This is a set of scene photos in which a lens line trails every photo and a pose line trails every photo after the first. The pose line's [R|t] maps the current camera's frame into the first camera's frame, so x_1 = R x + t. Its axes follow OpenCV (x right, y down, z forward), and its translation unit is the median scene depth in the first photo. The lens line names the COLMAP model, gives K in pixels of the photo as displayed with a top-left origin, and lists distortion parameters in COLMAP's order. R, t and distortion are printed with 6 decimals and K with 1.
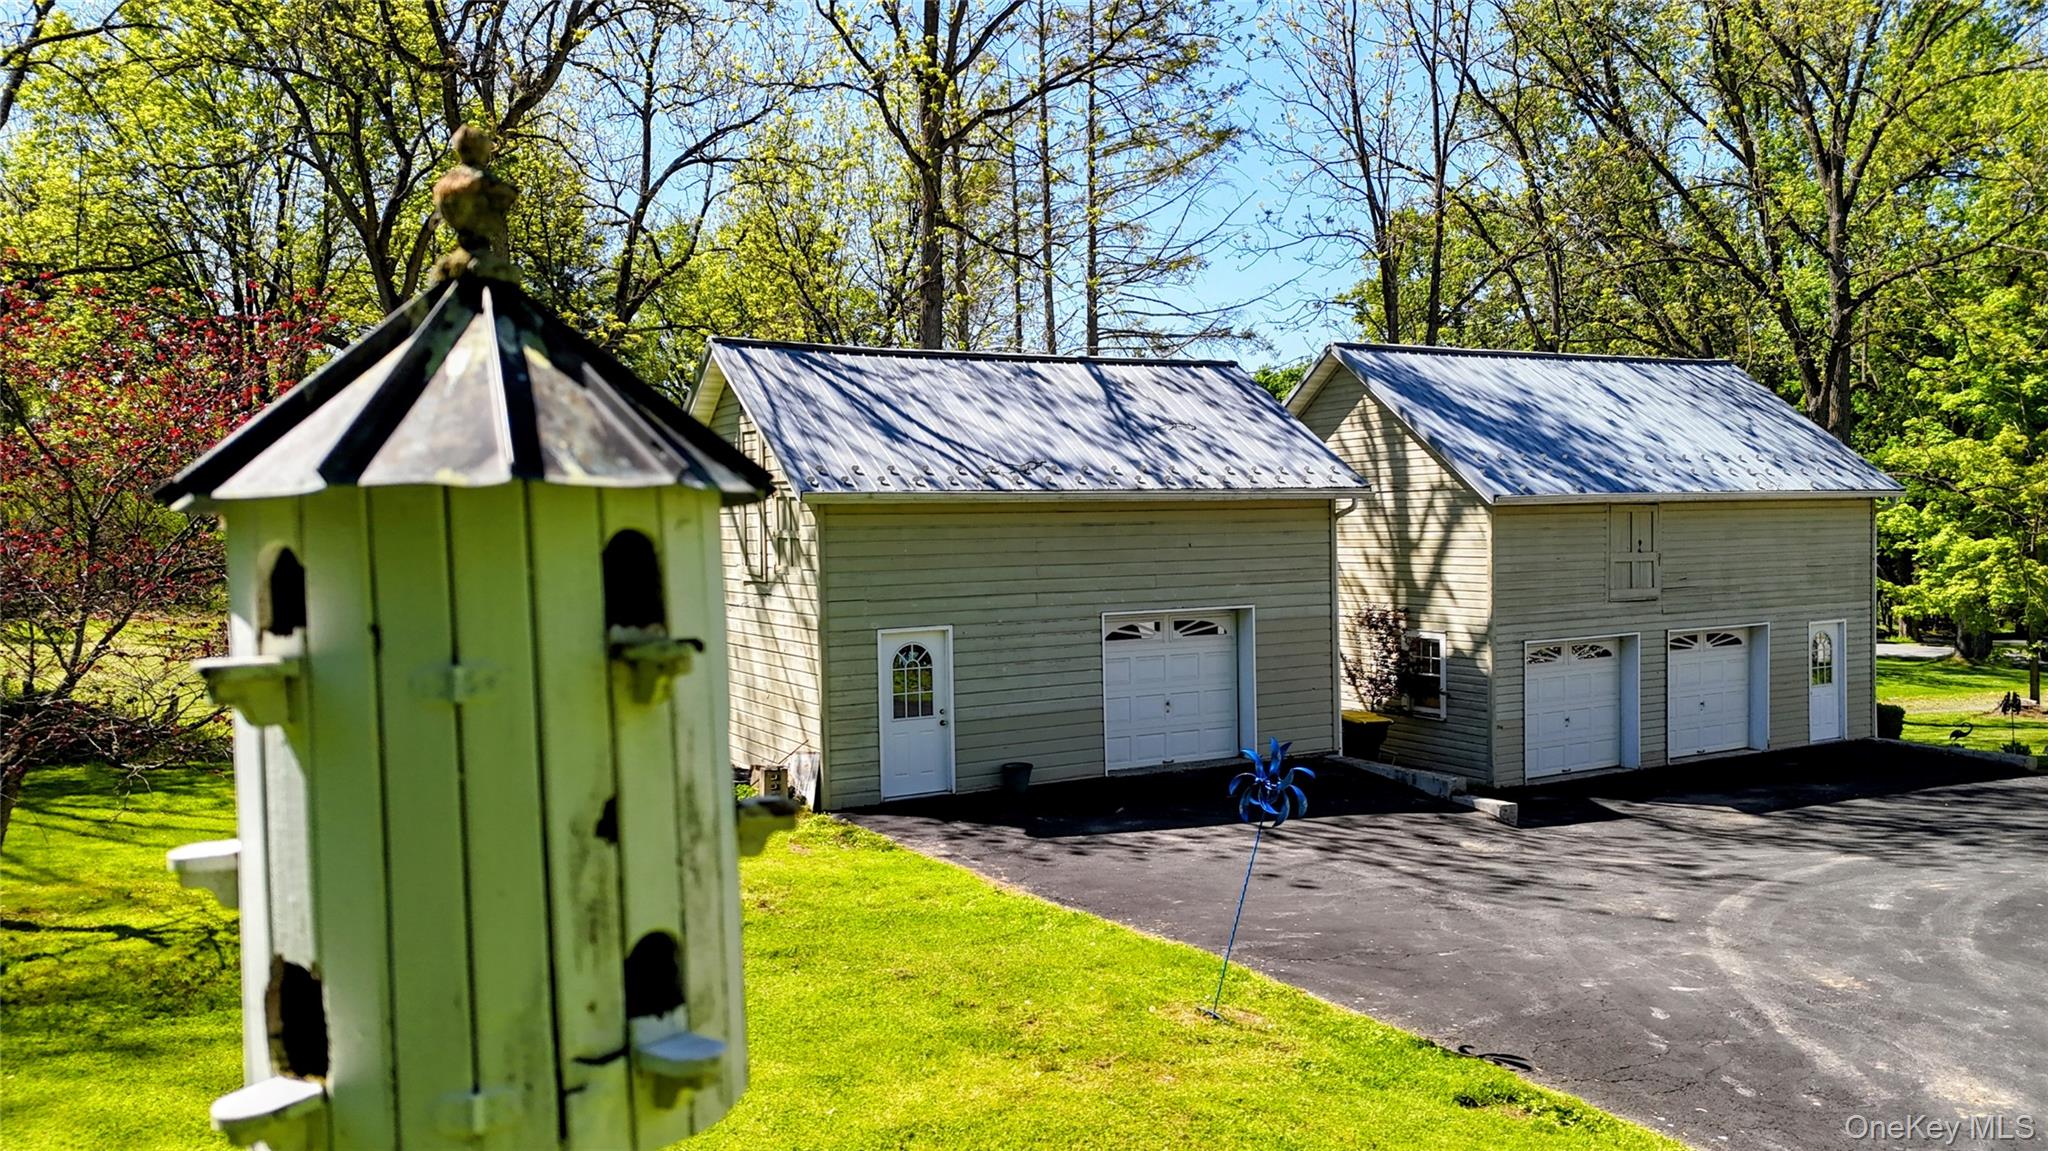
lens RADIAL K [[1567.1, 0, 1024.0], [0, 1567.1, 575.5], [0, 0, 1]] dist [-0.000590, 0.000382]
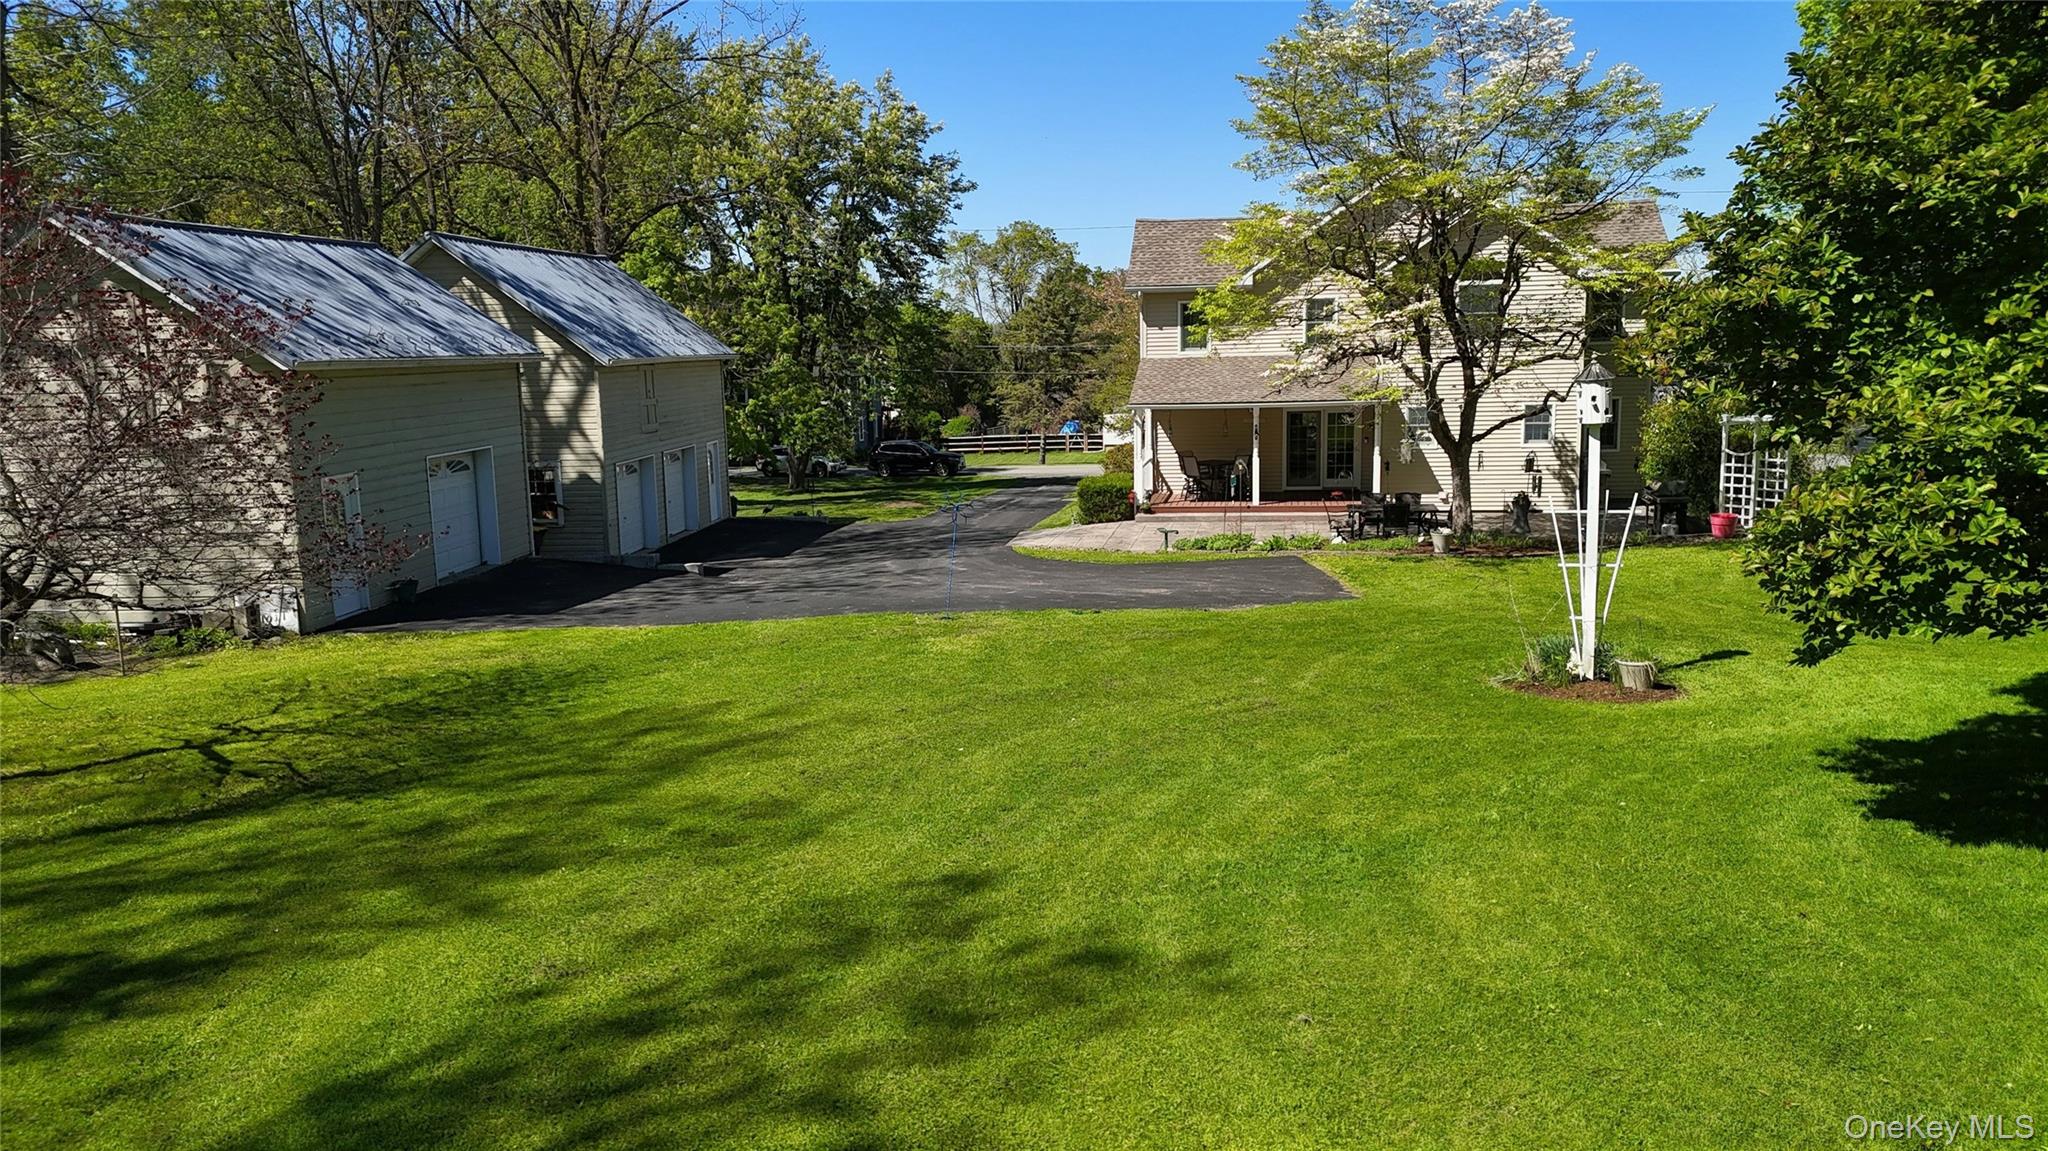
lens RADIAL K [[1567.1, 0, 1024.0], [0, 1567.1, 575.5], [0, 0, 1]] dist [-0.000590, 0.000382]
pose [[0.539720, -0.126527, 0.832282, -0.668095], [0.056096, 0.991849, 0.114408, 0.000703], [-0.839974, -0.015061, 0.542418, -0.088298]]
